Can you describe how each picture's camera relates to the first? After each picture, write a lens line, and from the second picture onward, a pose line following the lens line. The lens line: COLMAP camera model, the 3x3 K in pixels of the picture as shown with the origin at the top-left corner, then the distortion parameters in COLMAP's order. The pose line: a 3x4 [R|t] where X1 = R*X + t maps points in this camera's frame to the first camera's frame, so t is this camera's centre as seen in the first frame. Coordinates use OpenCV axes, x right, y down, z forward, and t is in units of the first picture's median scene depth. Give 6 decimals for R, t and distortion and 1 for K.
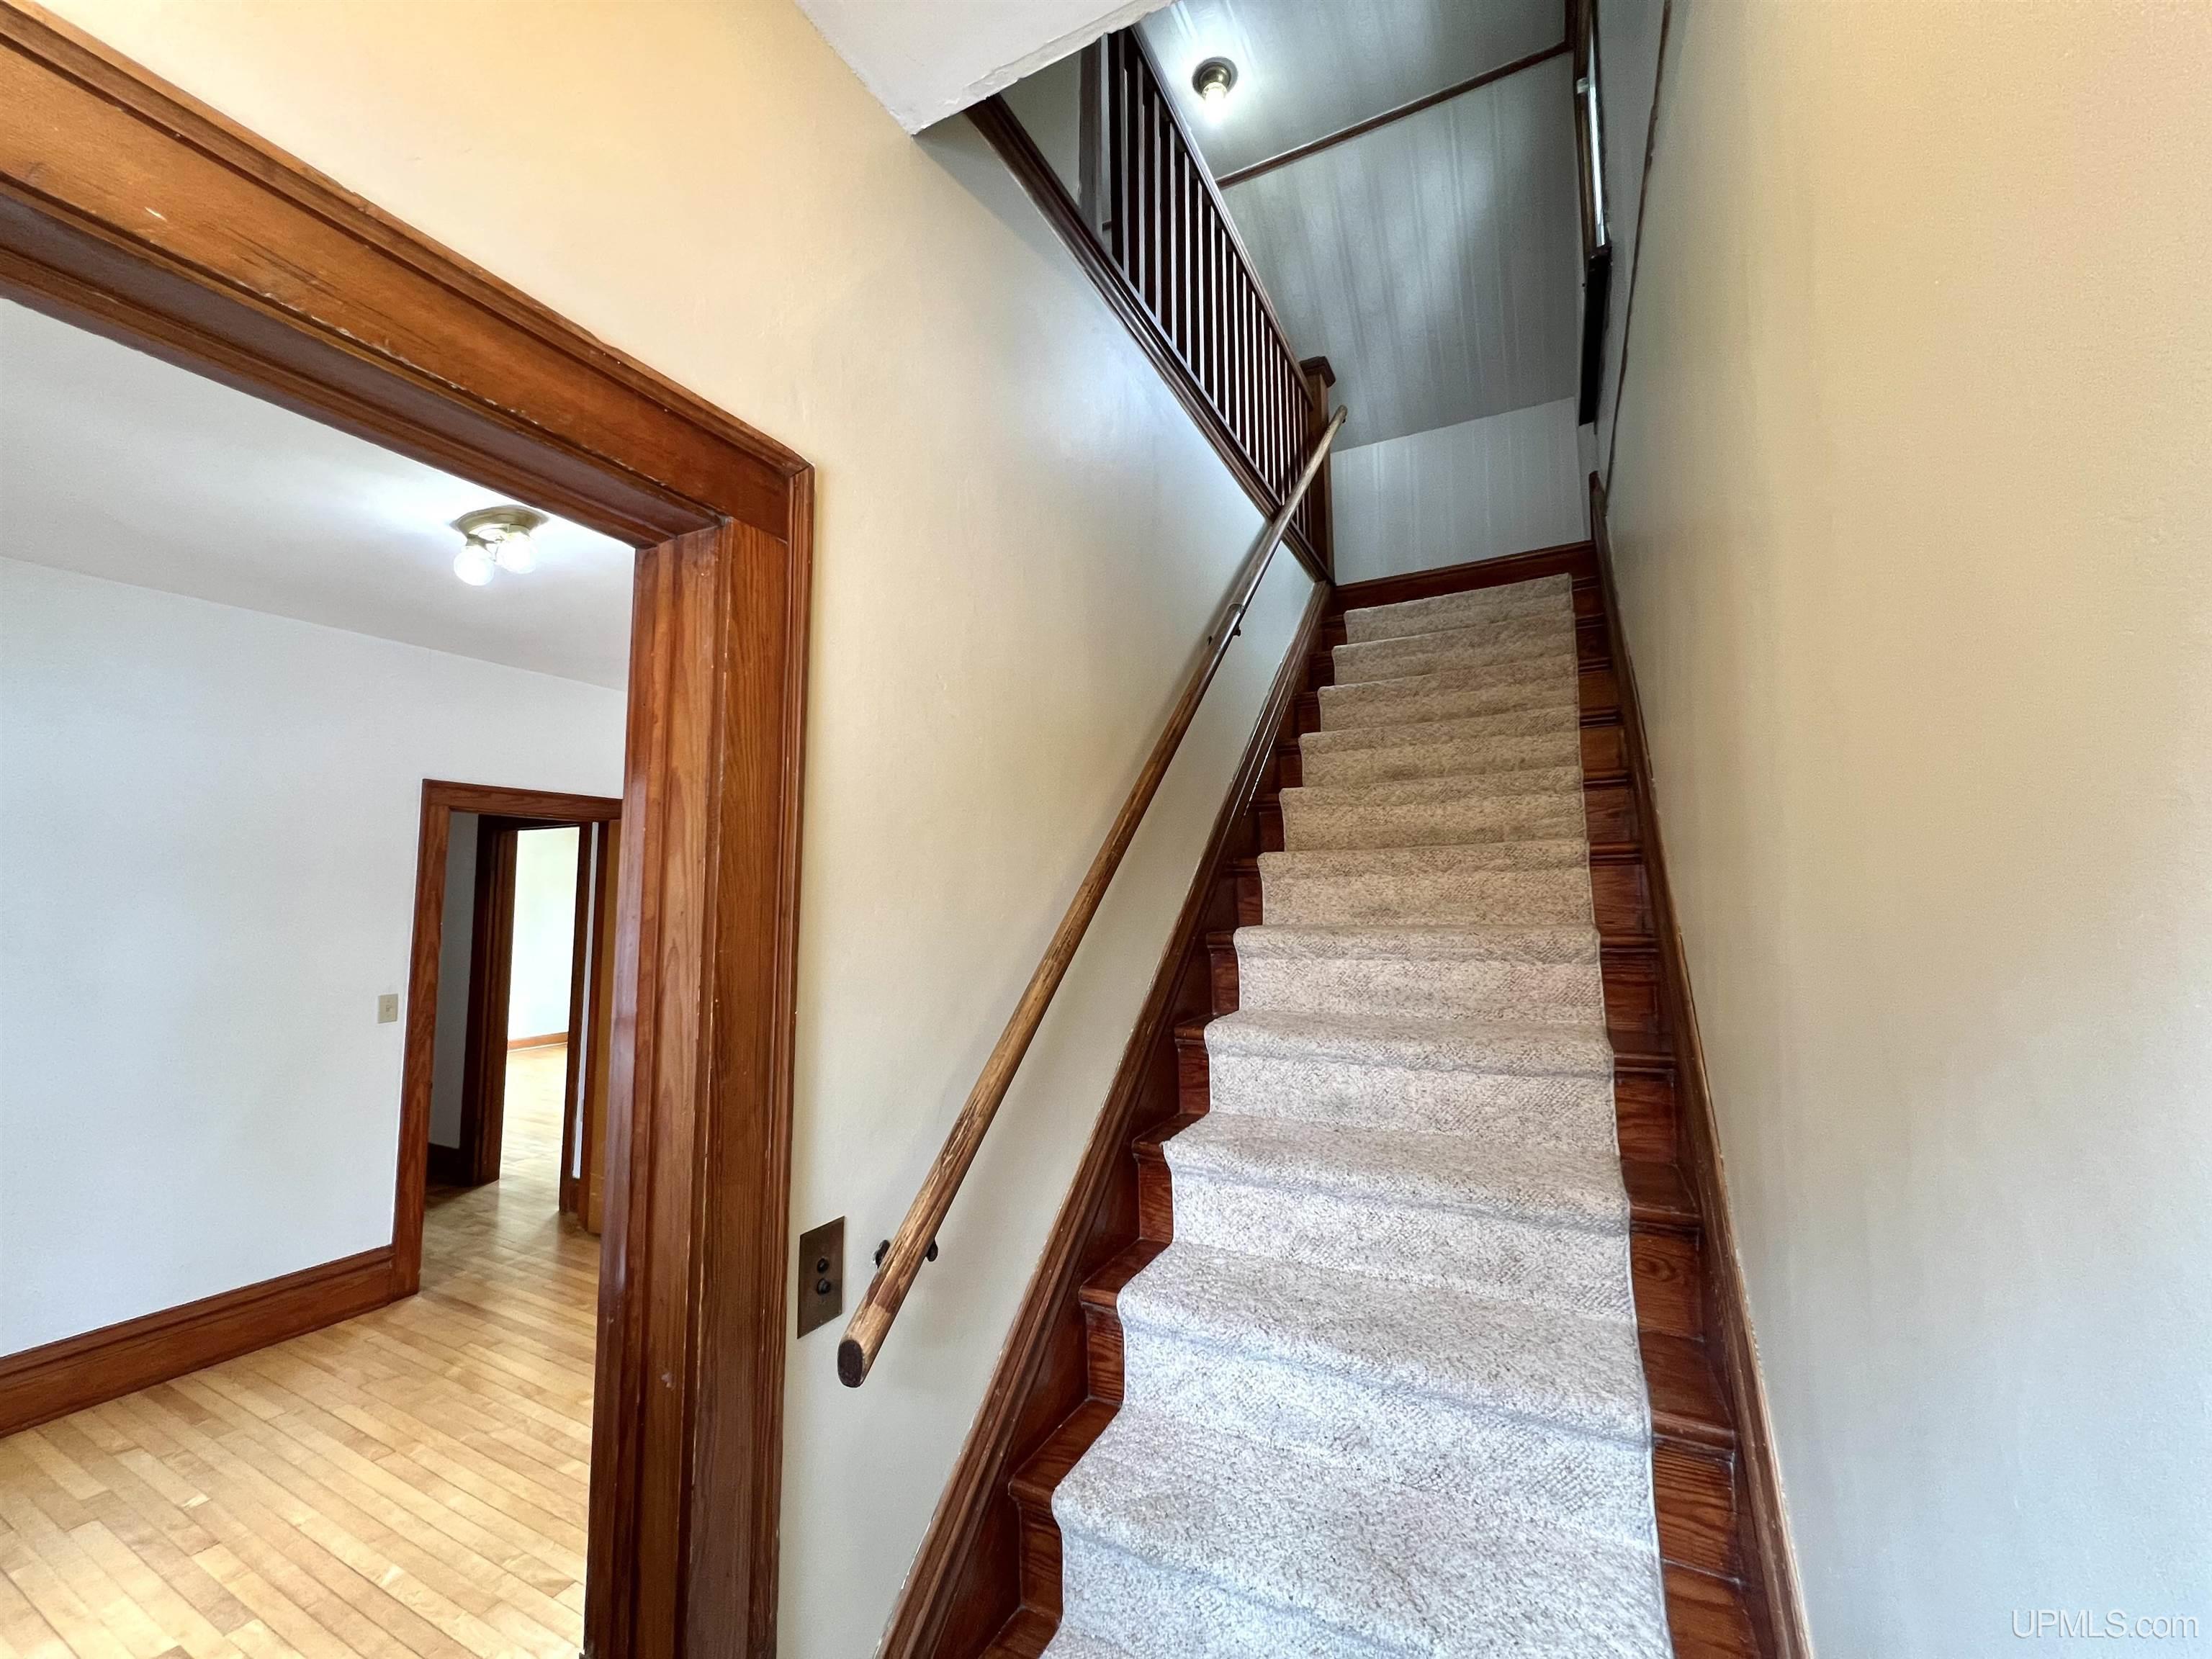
lens RADIAL K [[881.8, 0, 1104.4], [0, 881.8, 828.6], [0, 0, 1]] dist [-0.004906, -0.000596]
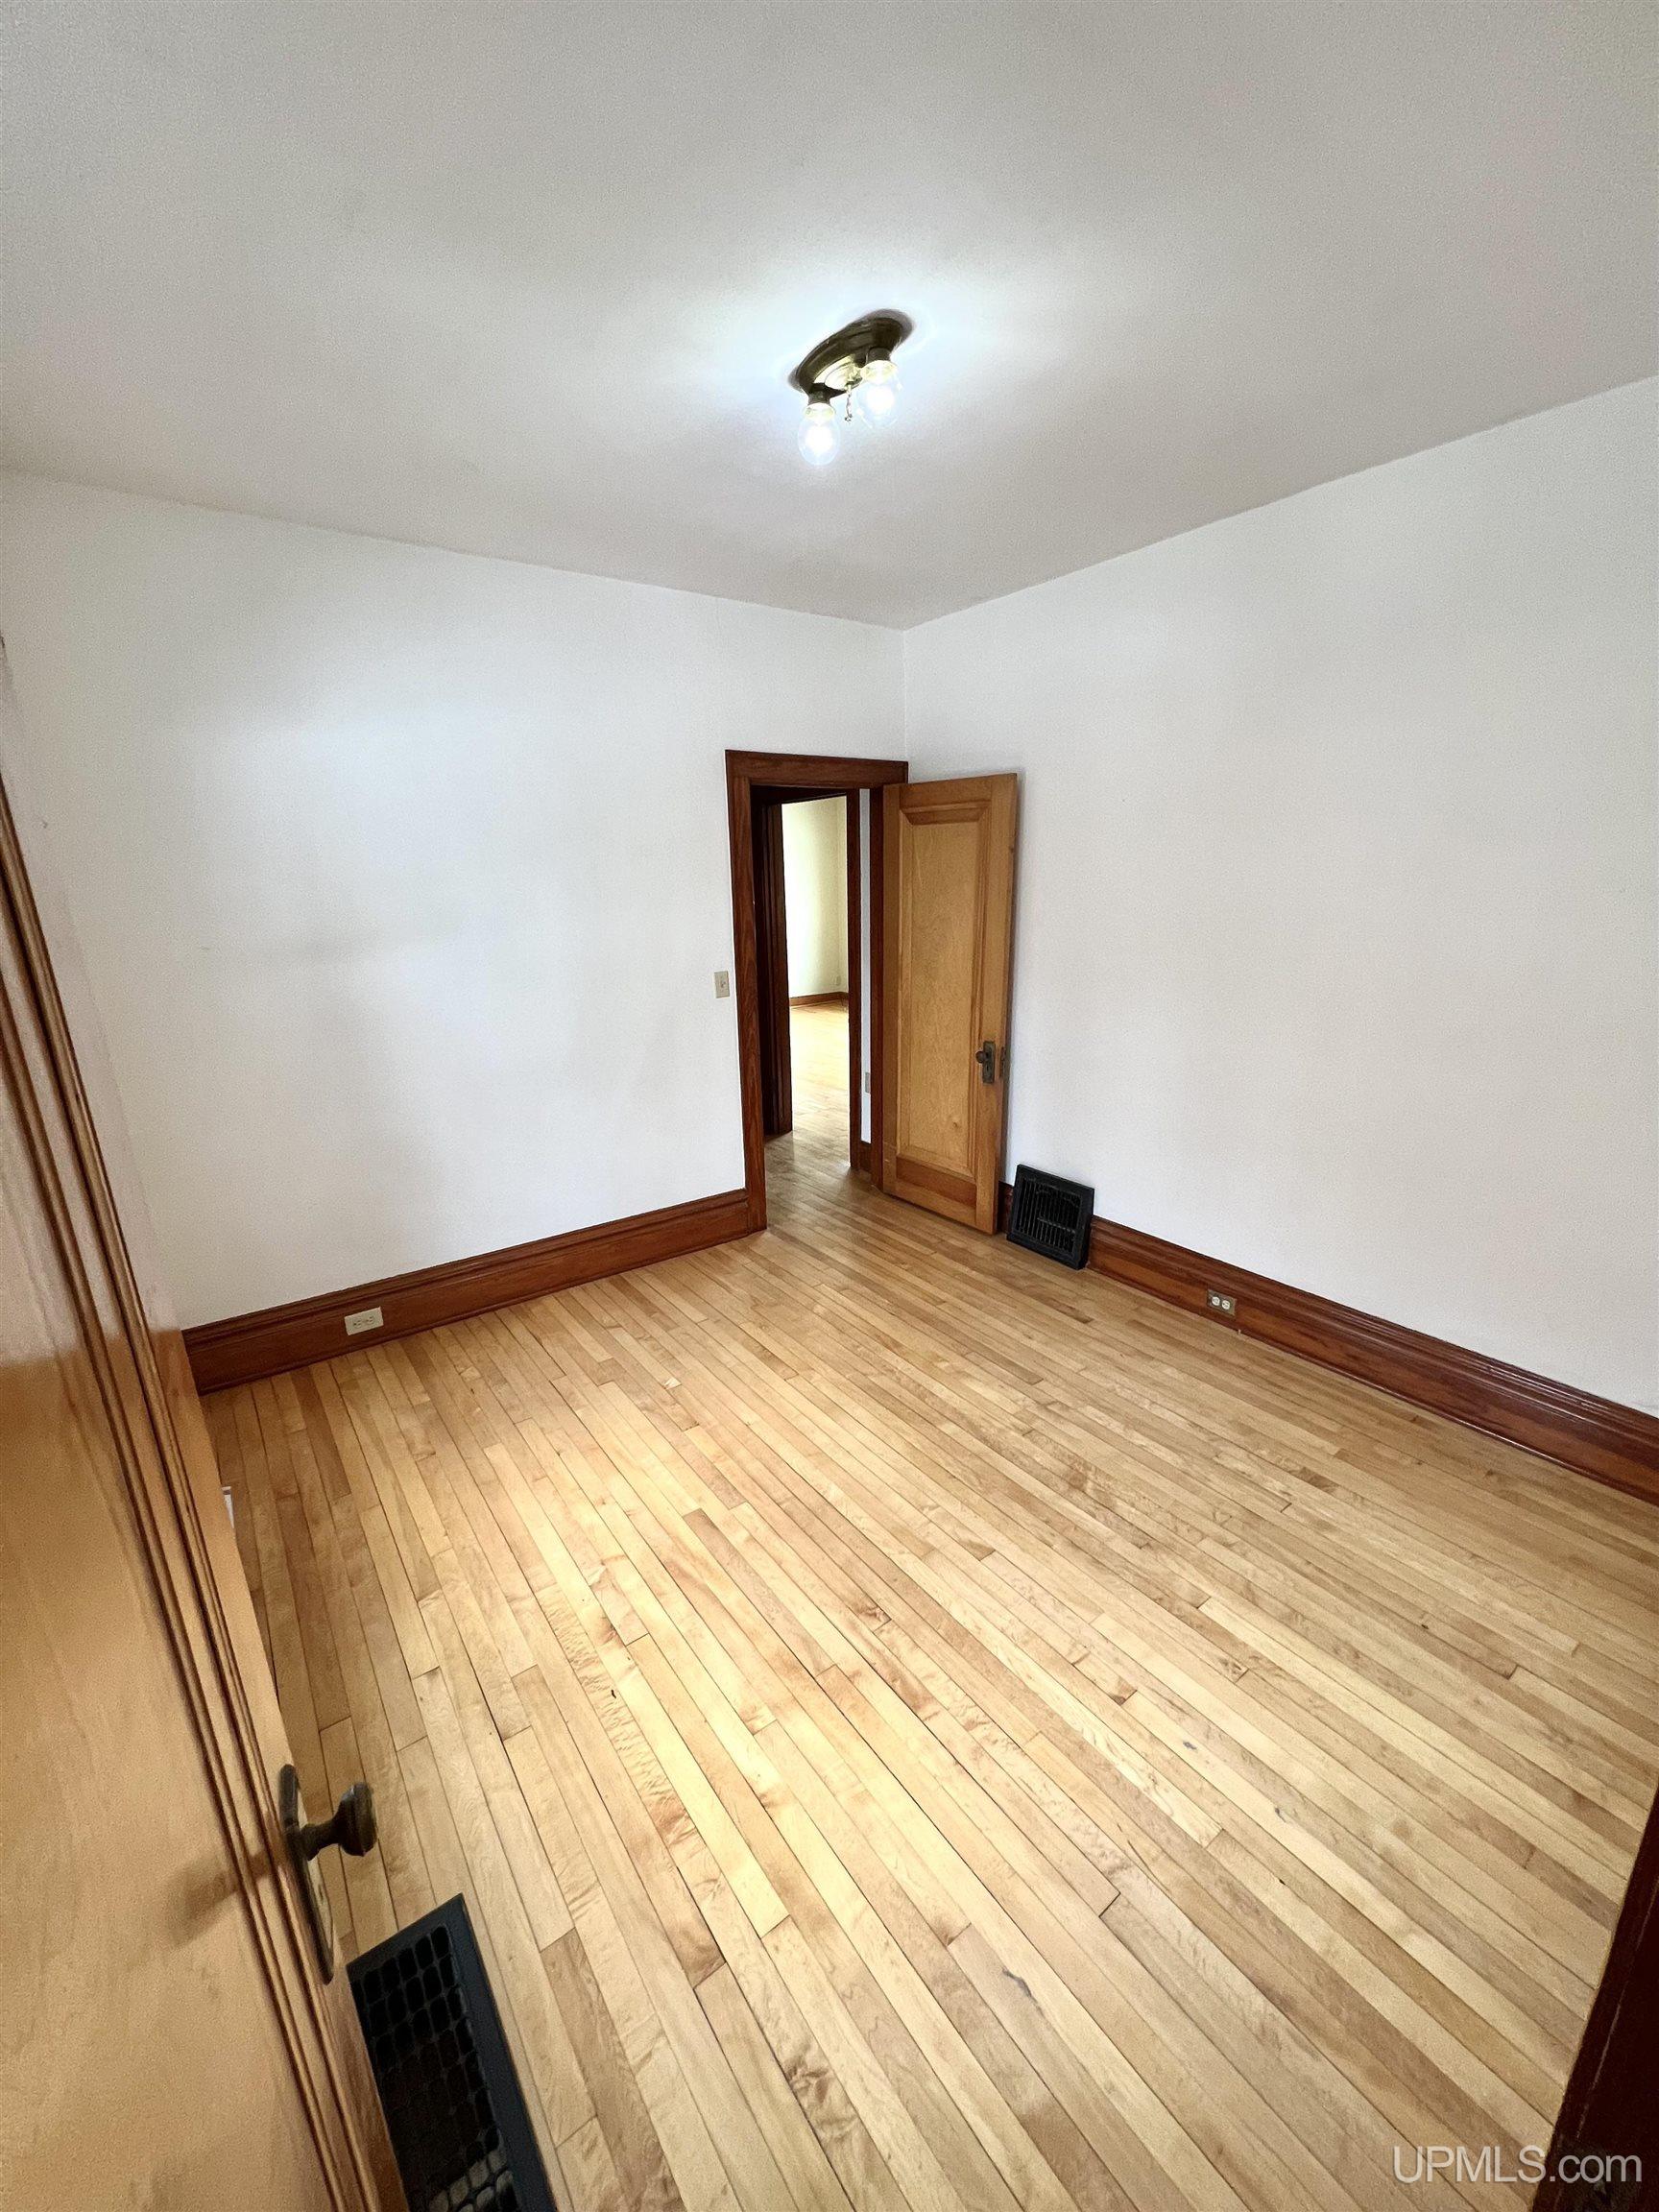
lens RADIAL K [[881.8, 0, 825.4], [0, 881.8, 1113.9], [0, 0, 1]] dist [-0.004906, -0.000596]
pose [[0.891193, 0.101756, -0.442064, -0.272280], [0.058635, 0.940500, 0.334696, 0.002591], [0.449819, -0.324199, 0.832201, 0.147475]]
